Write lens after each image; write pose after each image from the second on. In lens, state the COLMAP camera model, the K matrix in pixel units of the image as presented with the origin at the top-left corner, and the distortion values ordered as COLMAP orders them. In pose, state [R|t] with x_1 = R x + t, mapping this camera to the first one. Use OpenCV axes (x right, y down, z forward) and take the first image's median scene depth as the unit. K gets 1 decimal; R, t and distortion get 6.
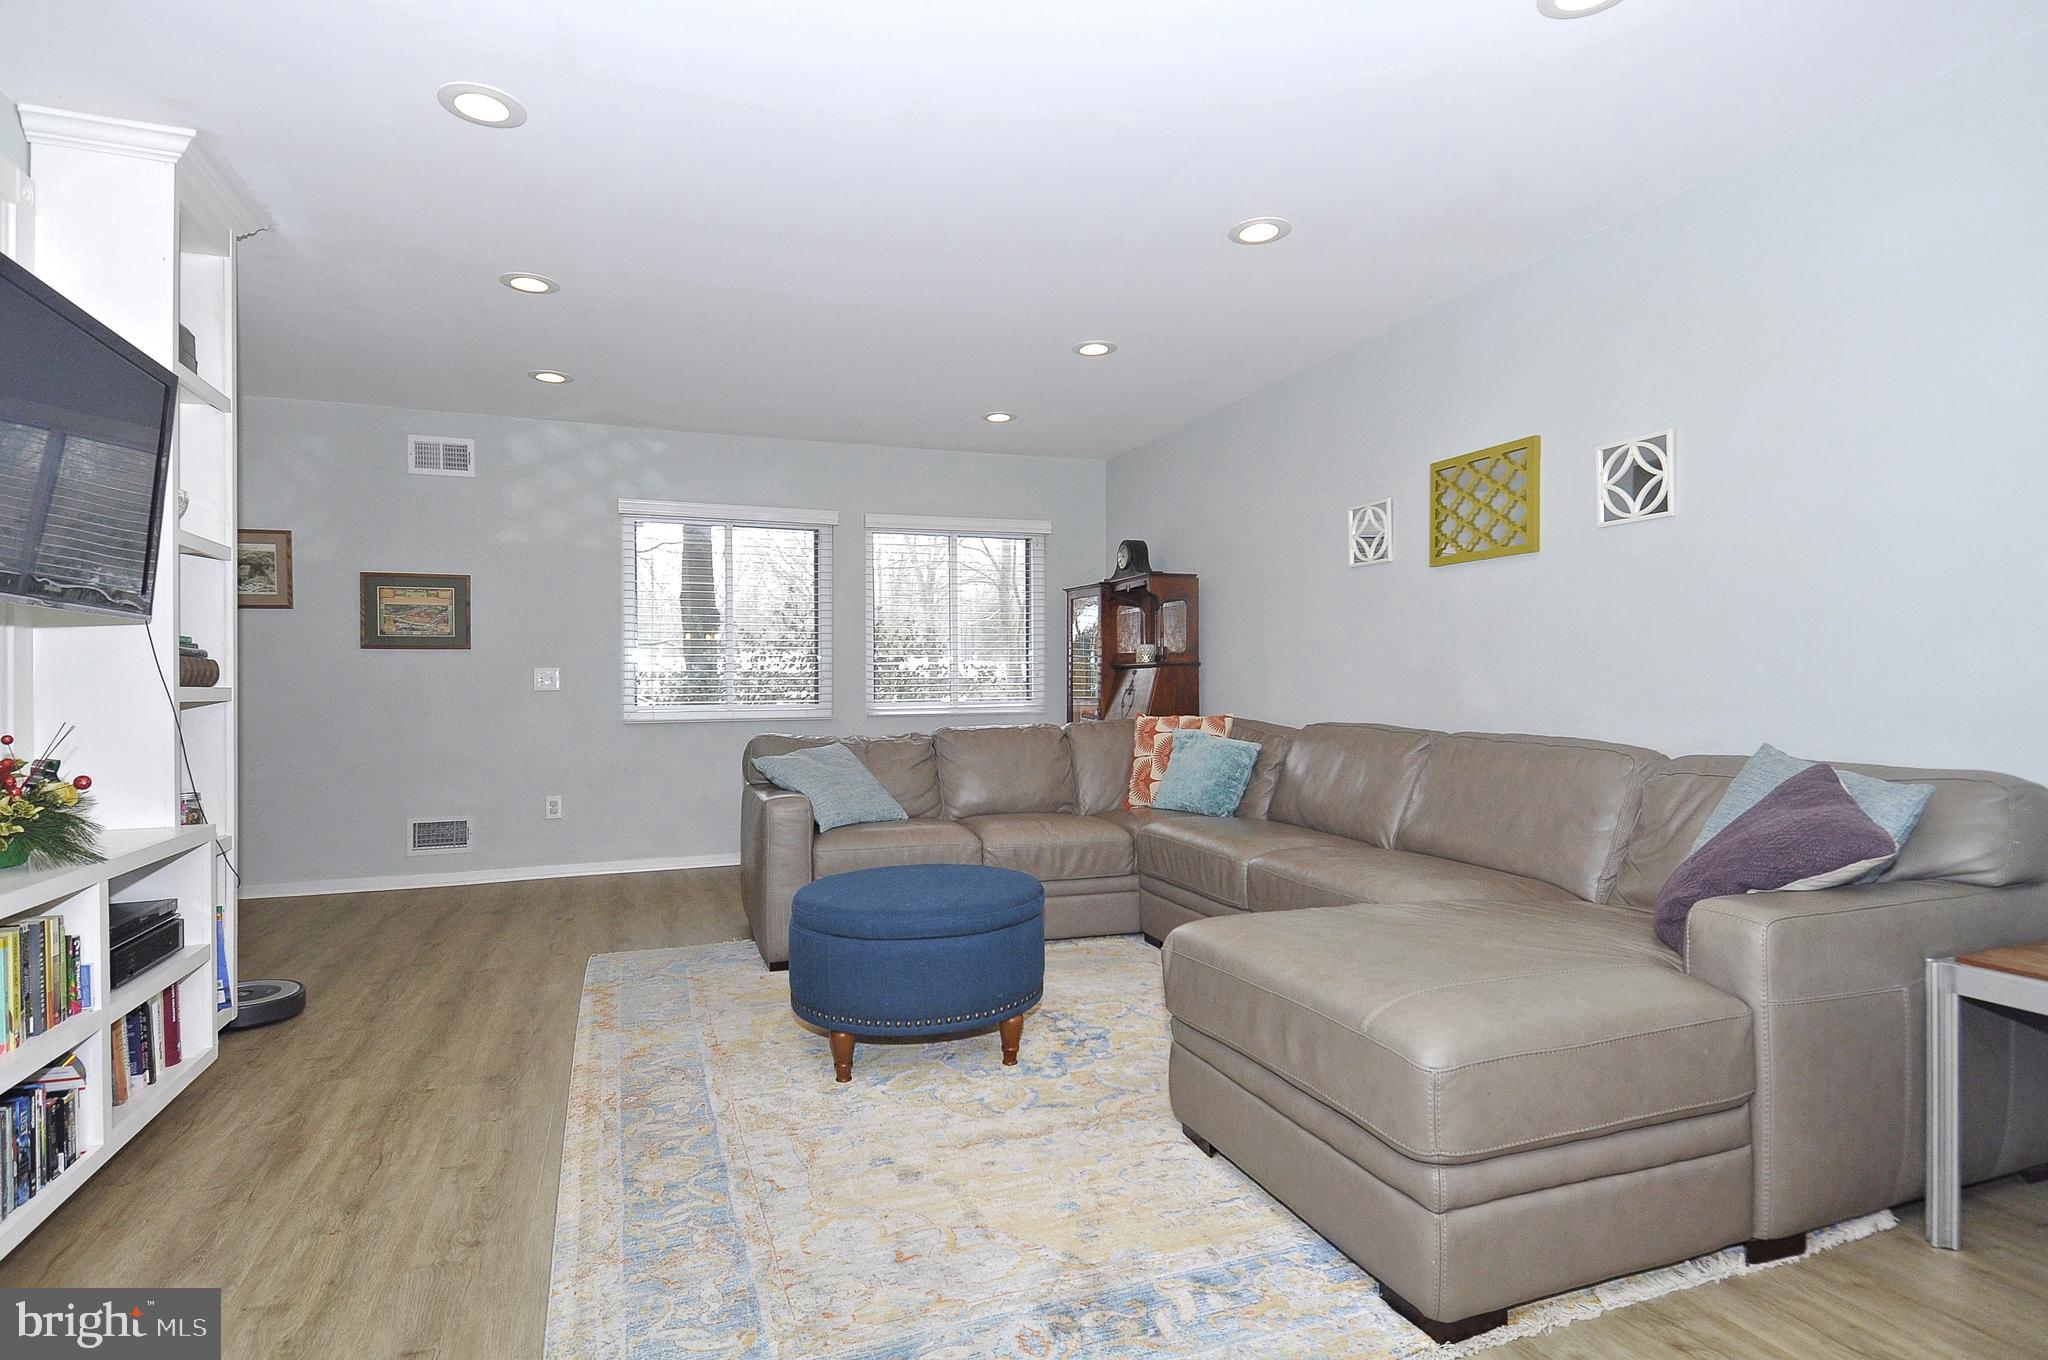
lens RADIAL K [[1060.6, 0, 1021.0], [0, 1060.6, 679.2], [0, 0, 1]] dist [0.081407, -0.063592]
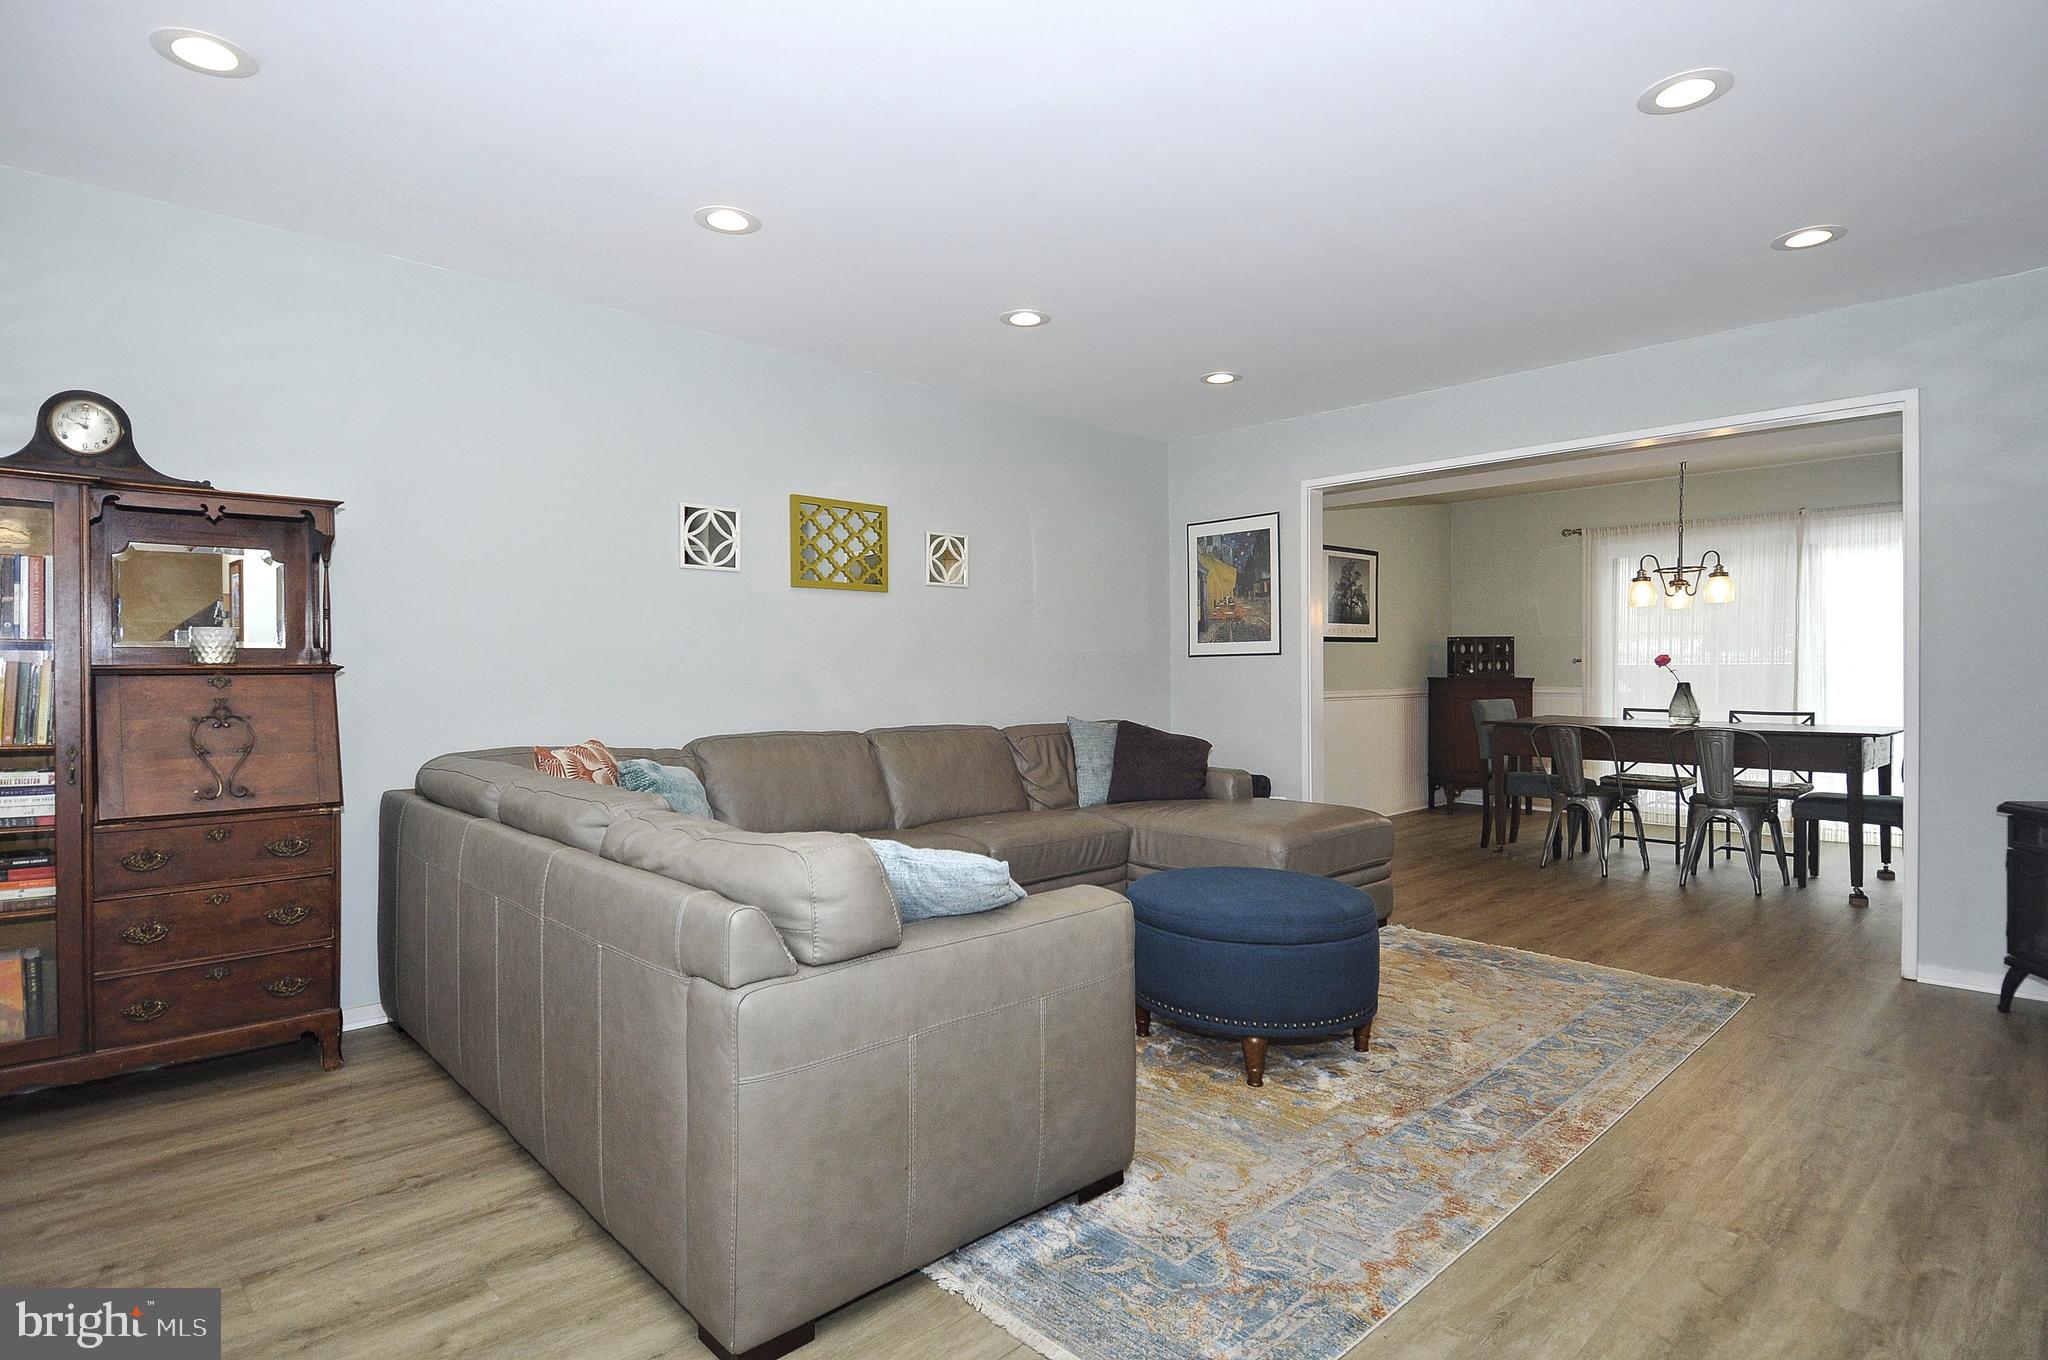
lens RADIAL K [[1060.6, 0, 1021.0], [0, 1060.6, 679.2], [0, 0, 1]] dist [0.081407, -0.063592]
pose [[-0.403436, -0.004257, 0.914998, -0.624546], [0.003708, 0.999973, 0.006288, -0.015050], [-0.915000, 0.005929, -0.403410, 1.075036]]
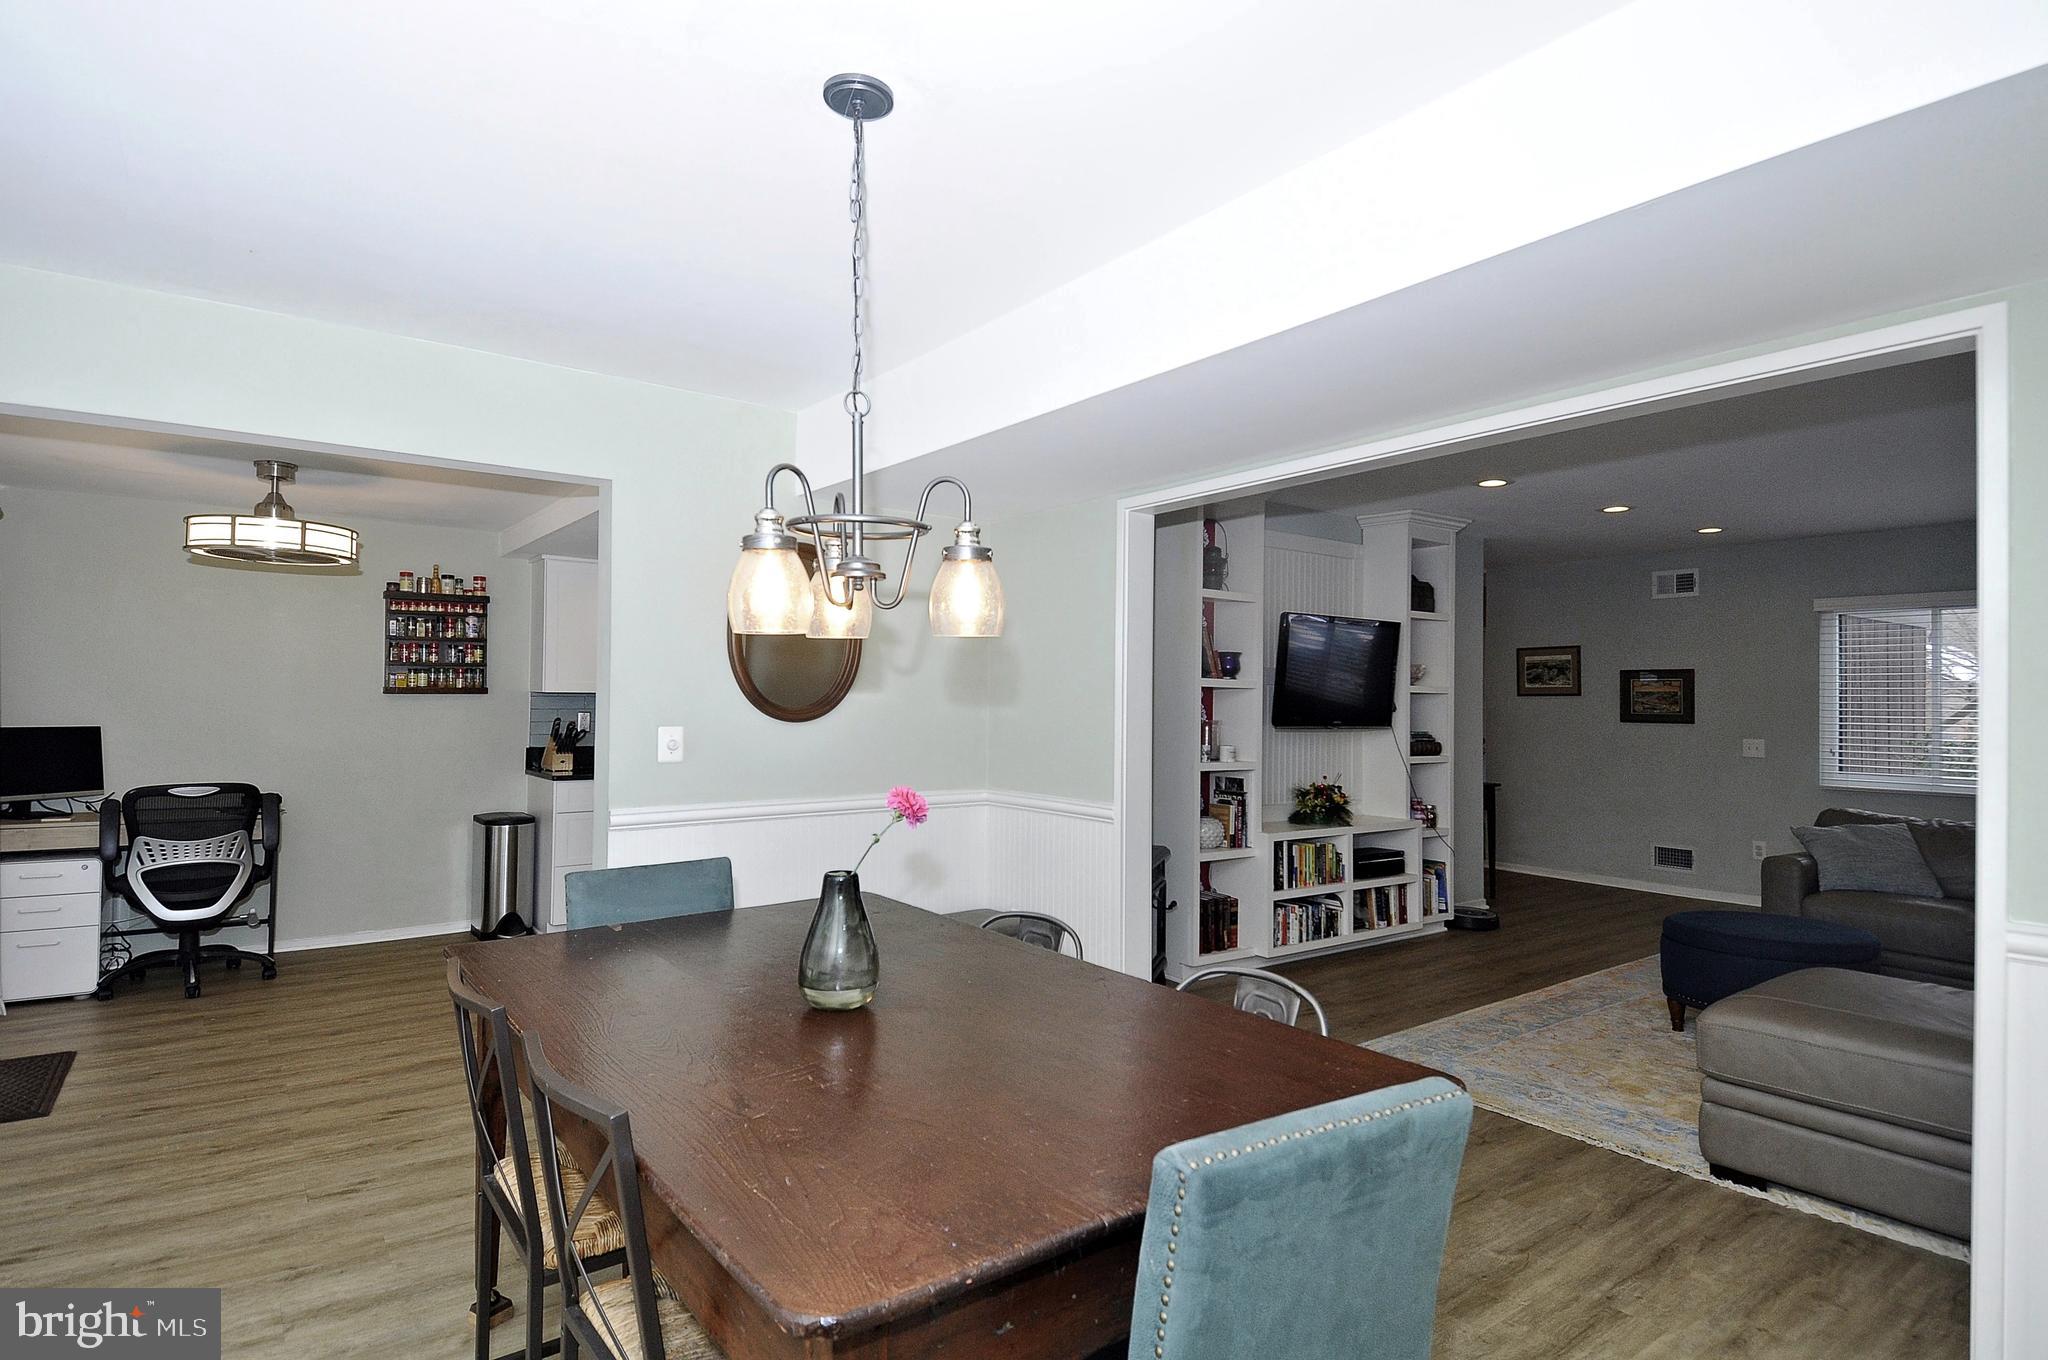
lens RADIAL K [[1060.6, 0, 1021.0], [0, 1060.6, 679.2], [0, 0, 1]] dist [0.081407, -0.063592]
pose [[0.284759, -0.010913, -0.958537, 0.662689], [-0.009149, 0.999859, -0.014101, -0.067922], [0.958556, 0.012785, 0.284619, -0.235217]]
